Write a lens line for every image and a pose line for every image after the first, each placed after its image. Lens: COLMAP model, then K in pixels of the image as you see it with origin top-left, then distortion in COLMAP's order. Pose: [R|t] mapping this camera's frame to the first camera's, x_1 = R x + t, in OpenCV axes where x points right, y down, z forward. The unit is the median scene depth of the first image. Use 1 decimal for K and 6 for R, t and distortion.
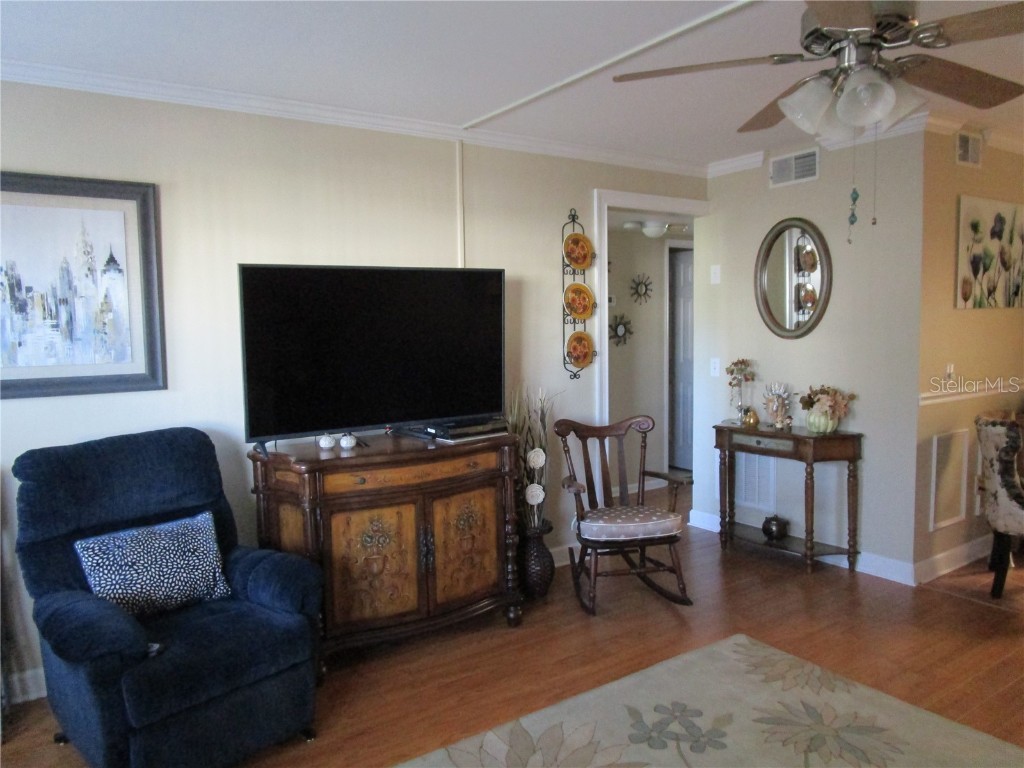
lens RADIAL K [[737.4, 0, 506.5], [0, 737.4, 382.2], [0, 0, 1]] dist [-0.011922, 0.000524]
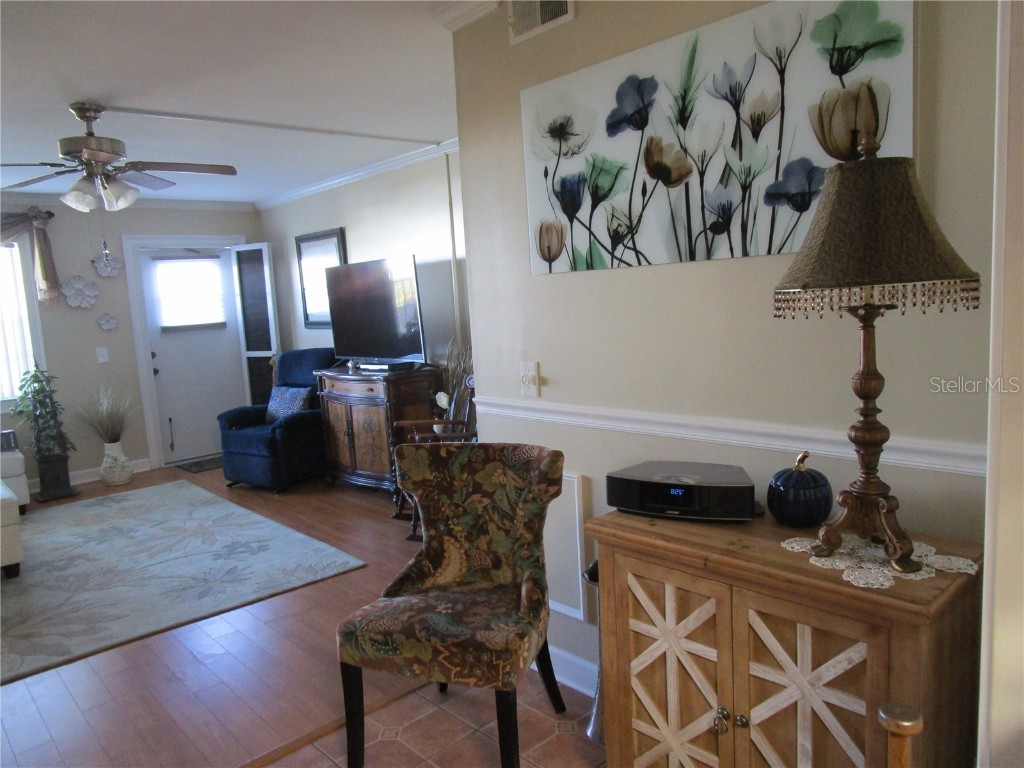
lens RADIAL K [[737.4, 0, 511.7], [0, 737.4, 387.9], [0, 0, 1]] dist [-0.011922, 0.000524]
pose [[0.144608, 0.138946, -0.979685, 1.463016], [-0.026125, 0.990283, 0.136593, -0.105900], [0.989144, 0.005842, 0.146833, 1.044464]]
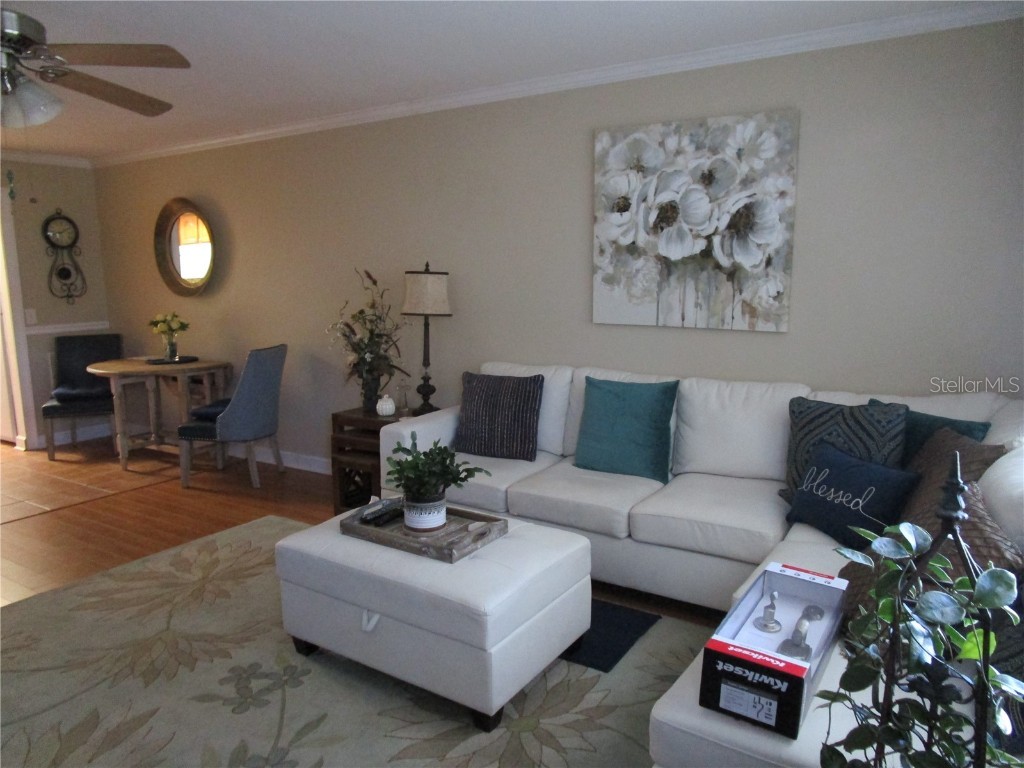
lens RADIAL K [[737.4, 0, 510.8], [0, 737.4, 387.3], [0, 0, 1]] dist [-0.011922, 0.000524]
pose [[-0.399867, -0.120170, 0.908661, -0.604493], [0.101172, 0.979523, 0.174063, -0.021429], [-0.910972, 0.161533, -0.379521, 0.465450]]
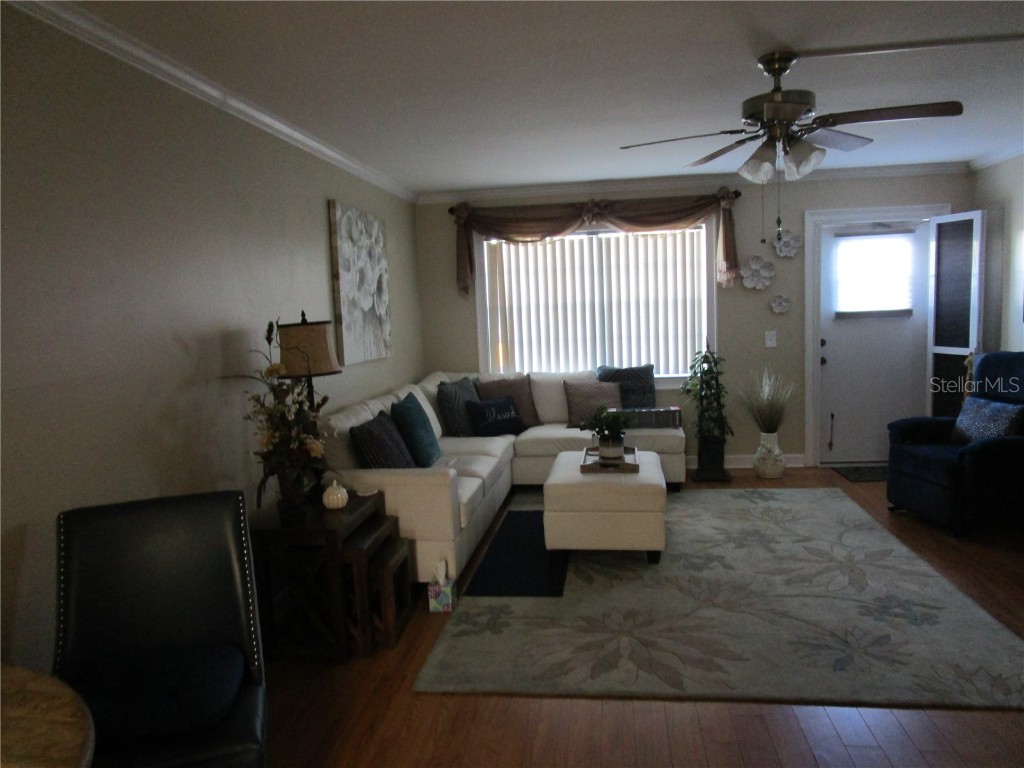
lens RADIAL K [[737.4, 0, 507.1], [0, 737.4, 383.7], [0, 0, 1]] dist [-0.011922, 0.000524]
pose [[-0.659021, 0.127741, -0.741197, 1.220131], [-0.009274, 0.984017, 0.177835, -0.111897], [0.752067, 0.124071, -0.647303, 0.974637]]
